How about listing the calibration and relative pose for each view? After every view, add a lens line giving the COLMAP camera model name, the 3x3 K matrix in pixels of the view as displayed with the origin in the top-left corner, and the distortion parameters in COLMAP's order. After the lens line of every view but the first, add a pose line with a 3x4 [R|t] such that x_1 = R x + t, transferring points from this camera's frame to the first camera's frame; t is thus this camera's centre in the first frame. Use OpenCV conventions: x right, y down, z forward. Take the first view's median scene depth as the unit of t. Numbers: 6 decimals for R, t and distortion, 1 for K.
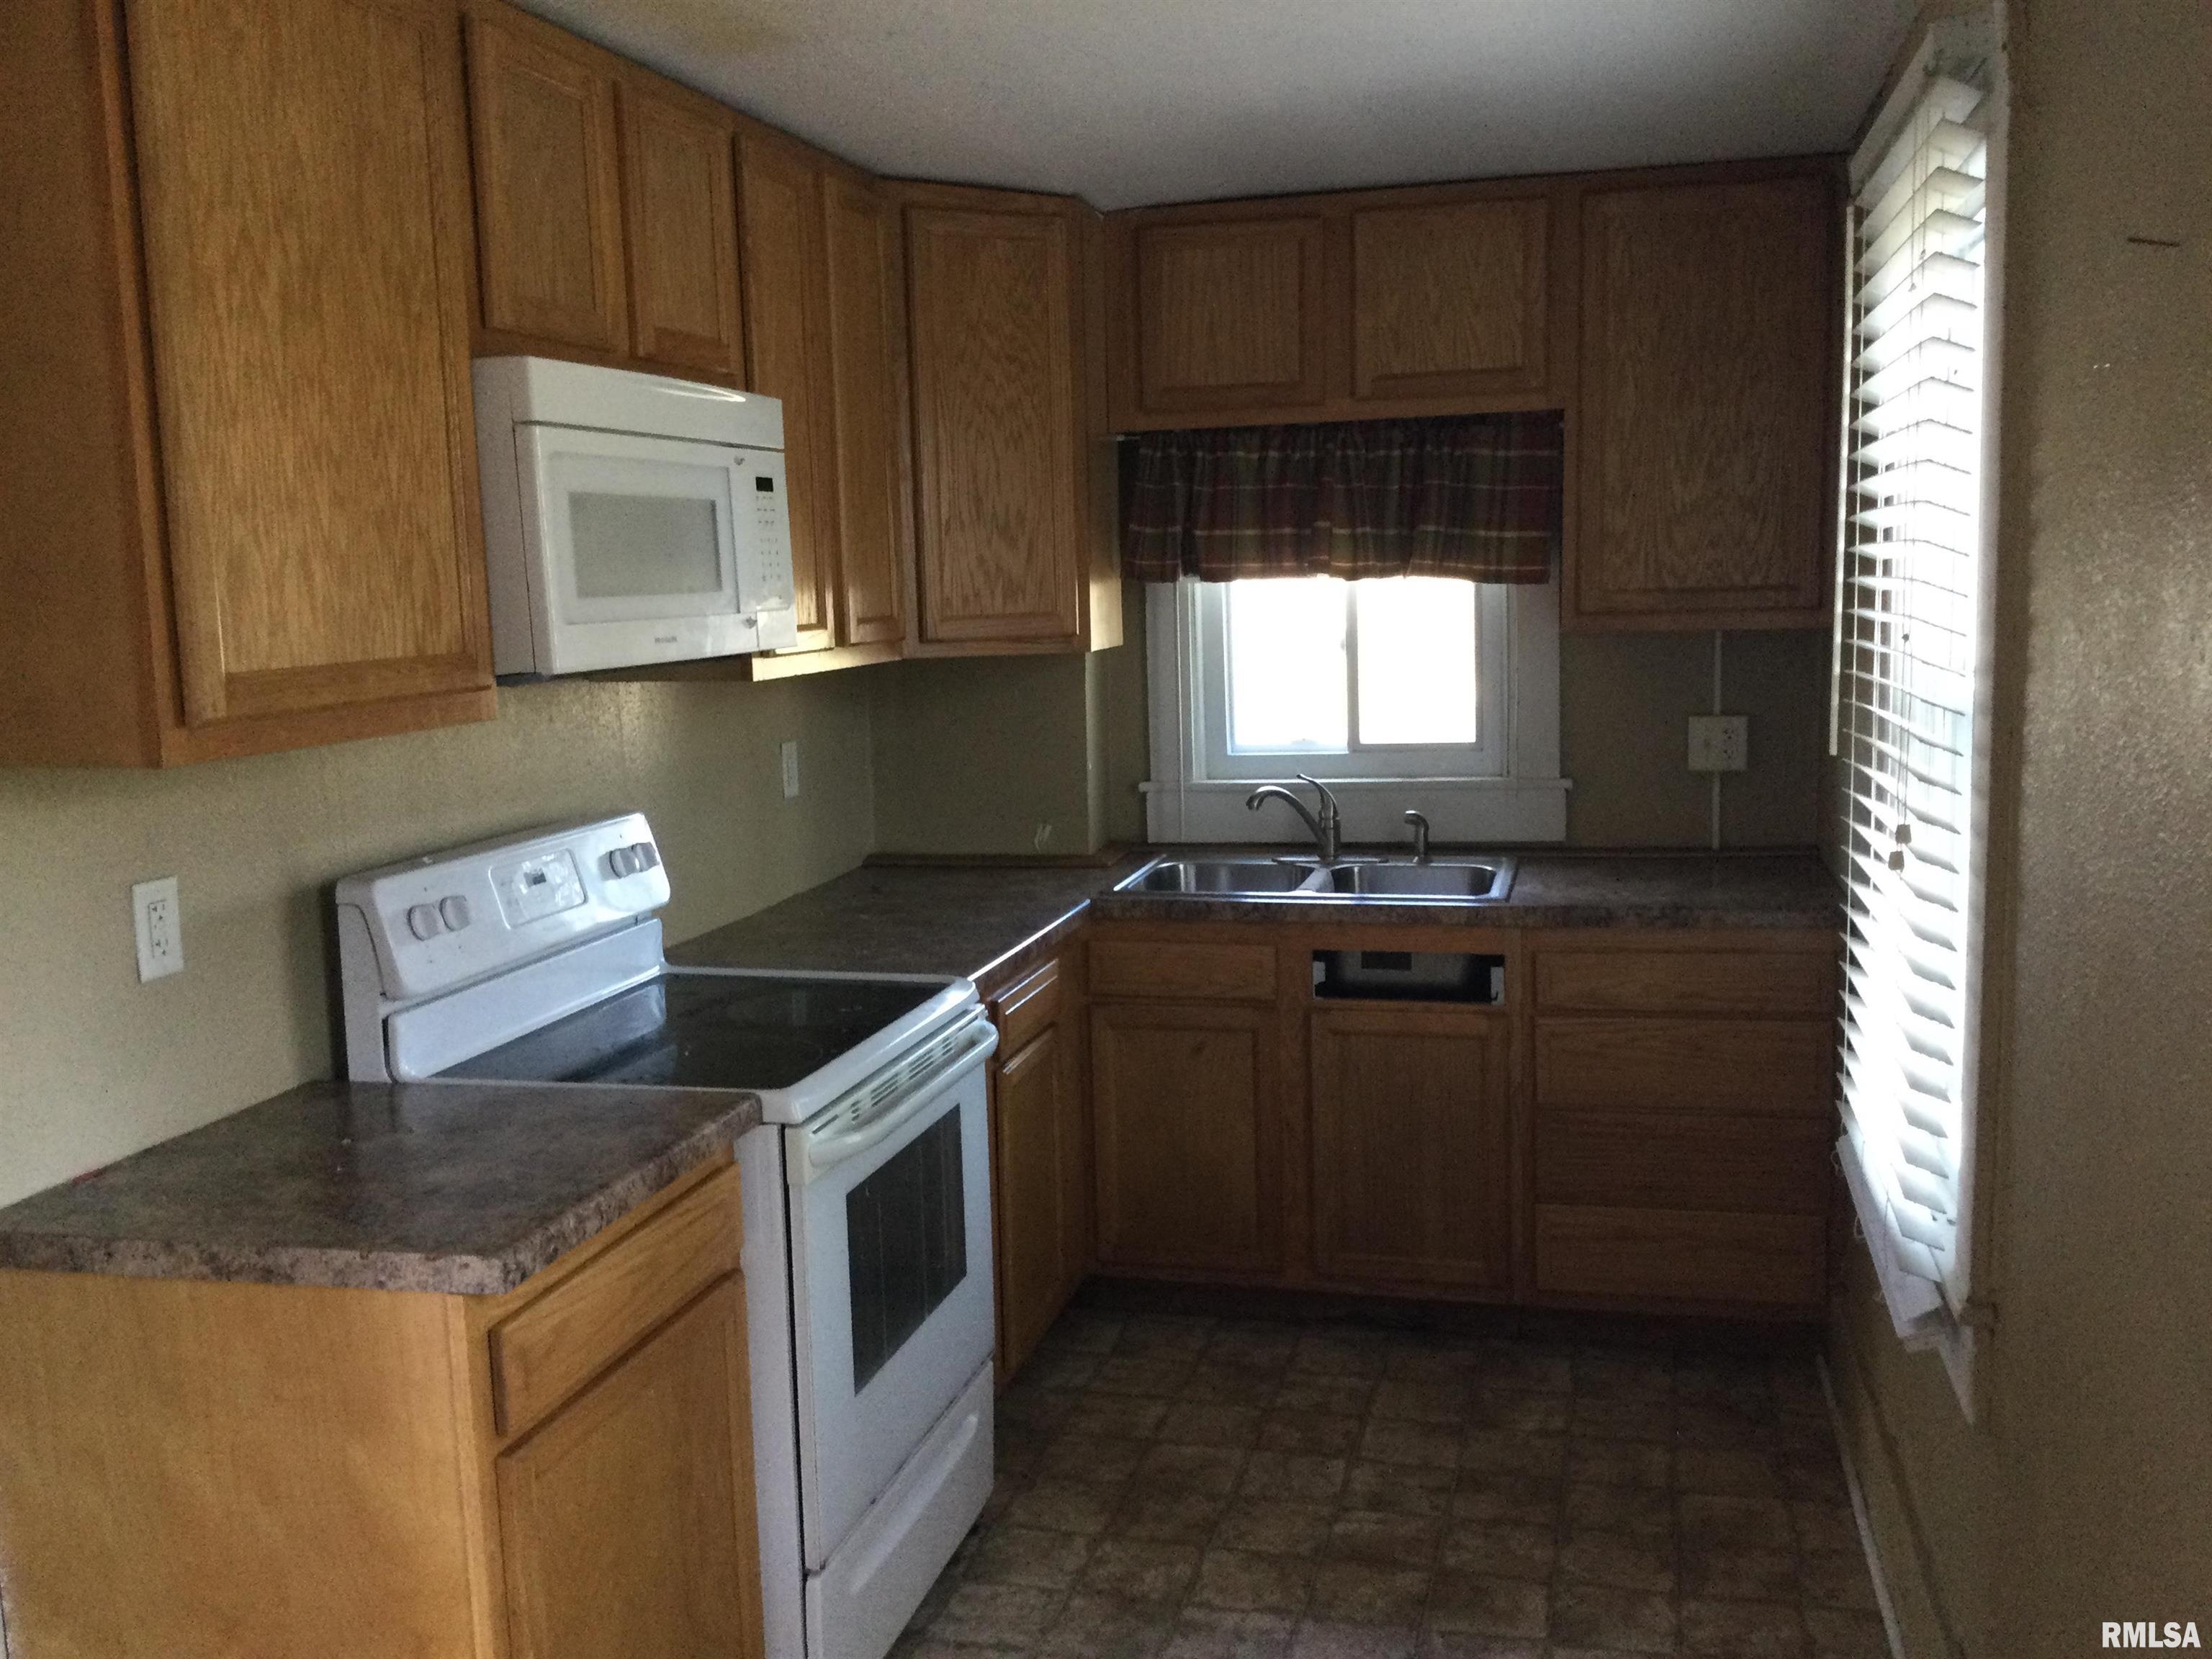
lens RADIAL K [[2023.2, 0, 1106.0], [0, 2023.2, 829.5], [0, 0, 1]] dist [0.119081, -0.302807]
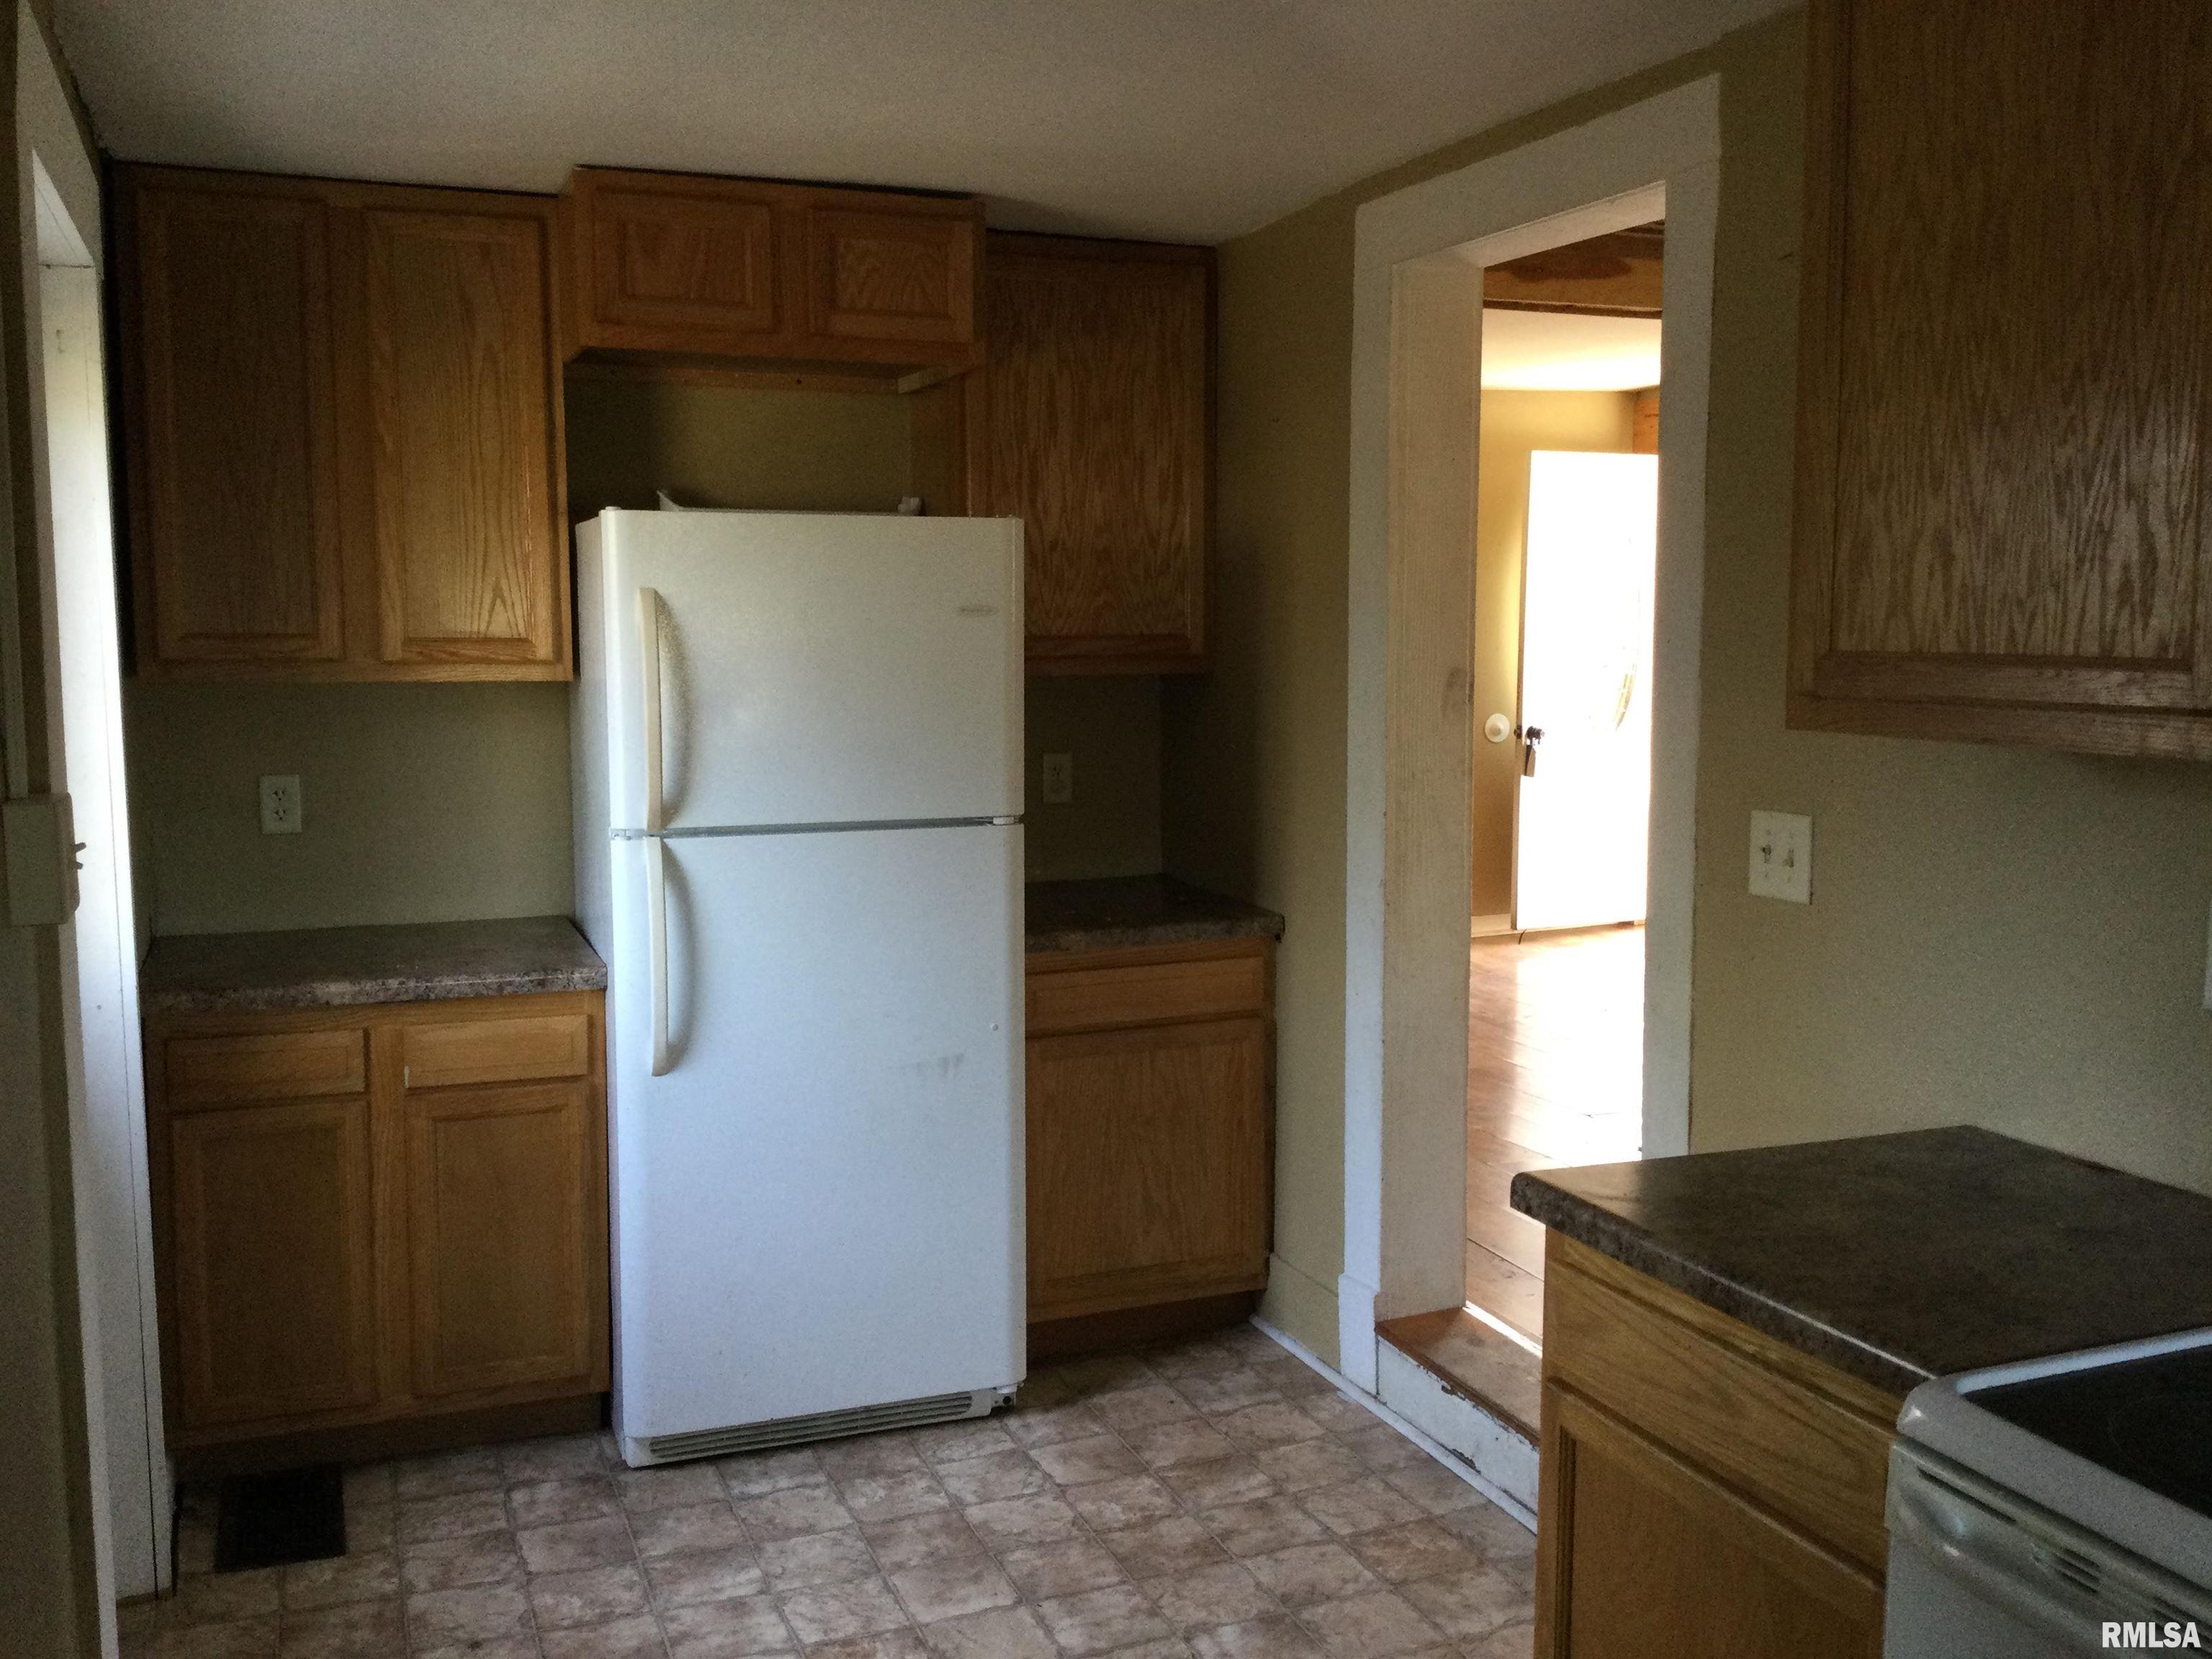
lens RADIAL K [[1986.5, 0, 1106.0], [0, 1986.5, 829.5], [0, 0, 1]] dist [0.001249, -0.629894]
pose [[-0.823250, 0.084758, -0.561316, 0.411689], [-0.031114, 0.980568, 0.193699, -0.166521], [0.566826, 0.176927, -0.804615, 1.568325]]
